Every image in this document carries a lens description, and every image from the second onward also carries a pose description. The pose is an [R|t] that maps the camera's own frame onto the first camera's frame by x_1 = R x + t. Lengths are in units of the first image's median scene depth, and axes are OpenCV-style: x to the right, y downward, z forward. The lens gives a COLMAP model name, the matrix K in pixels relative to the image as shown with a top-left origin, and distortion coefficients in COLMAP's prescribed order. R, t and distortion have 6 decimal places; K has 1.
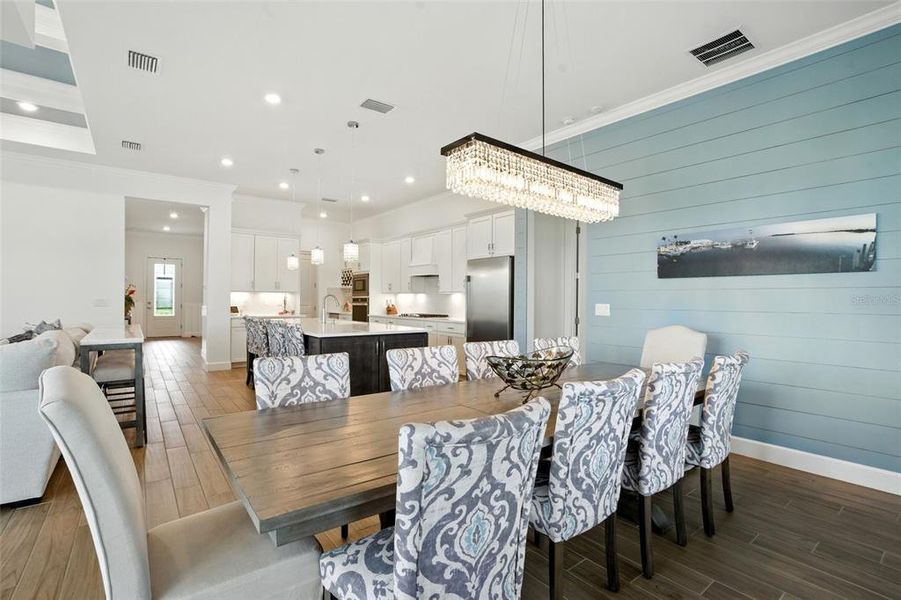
lens RADIAL K [[419.3, 0, 448.7], [0, 419.3, 298.6], [0, 0, 1]] dist [-0.048572, 0.013505]
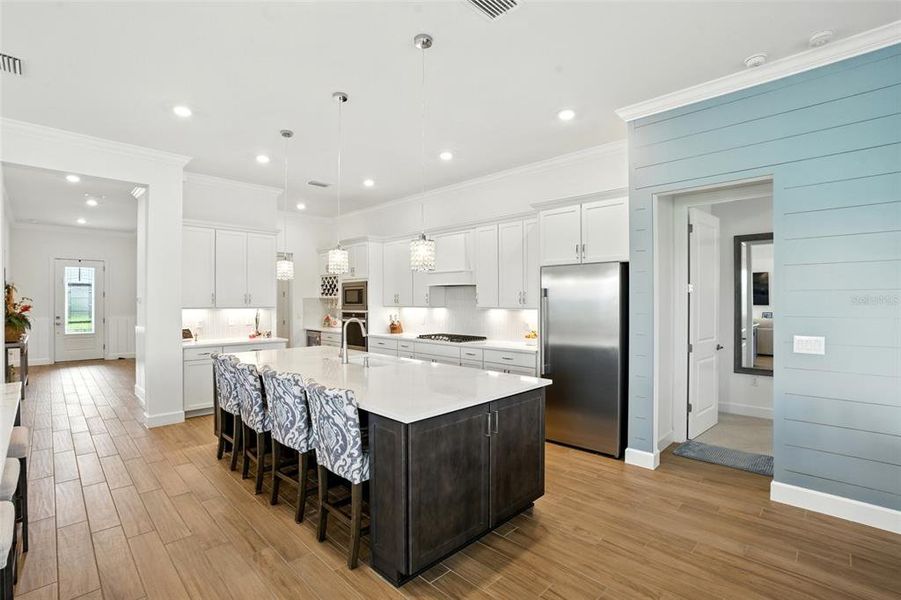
lens RADIAL K [[419.3, 0, 451.3], [0, 419.3, 299.8], [0, 0, 1]] dist [-0.048572, 0.013505]
pose [[0.991279, -0.006263, 0.131630, -0.152406], [0.006452, 0.999979, -0.001013, -0.026582], [-0.131621, 0.001853, 0.991298, 0.230689]]
